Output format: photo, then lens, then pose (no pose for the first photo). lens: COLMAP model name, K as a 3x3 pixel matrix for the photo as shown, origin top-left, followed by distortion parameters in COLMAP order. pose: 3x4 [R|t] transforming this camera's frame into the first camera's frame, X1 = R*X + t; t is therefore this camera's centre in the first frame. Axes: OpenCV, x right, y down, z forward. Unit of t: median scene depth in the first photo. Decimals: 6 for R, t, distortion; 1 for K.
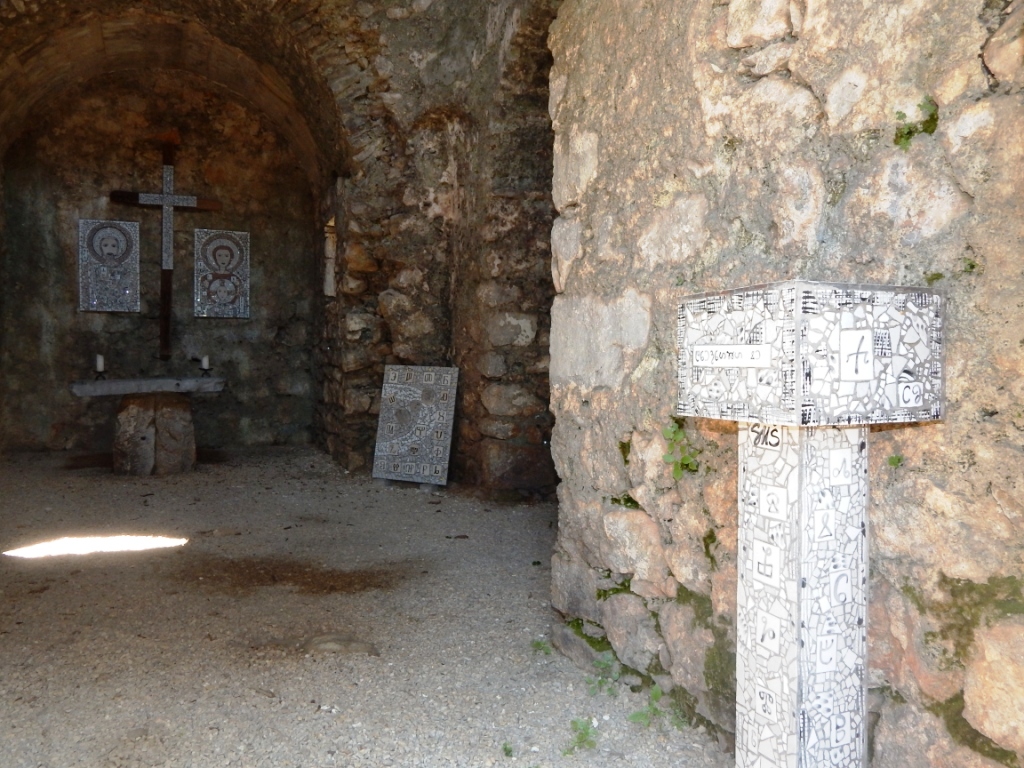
lens RADIAL K [[839.3, 0, 509.6], [0, 839.3, 384.1], [0, 0, 1]] dist [0.001791, -0.014604]
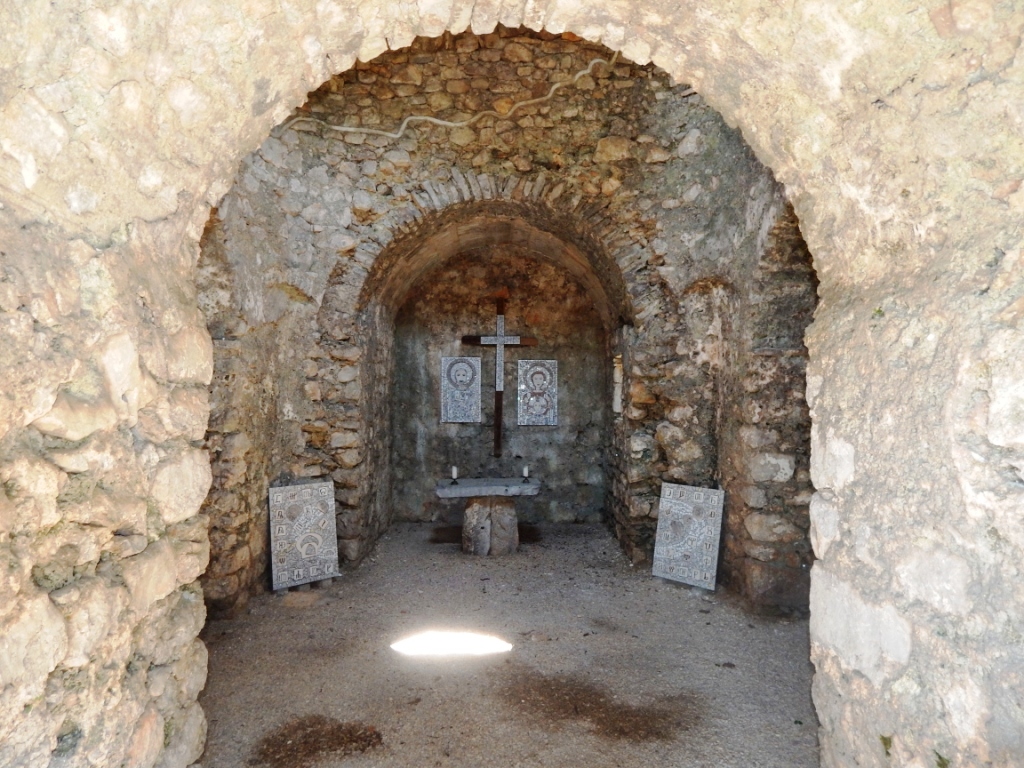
lens RADIAL K [[667.1, 0, 514.0], [0, 667.1, 384.1], [0, 0, 1]] dist [0.001846, -0.007735]
pose [[0.934774, -0.011159, -0.355067, -0.001300], [-0.005115, 0.998980, -0.044863, -0.124364], [0.355206, 0.043753, 0.933764, -0.004301]]
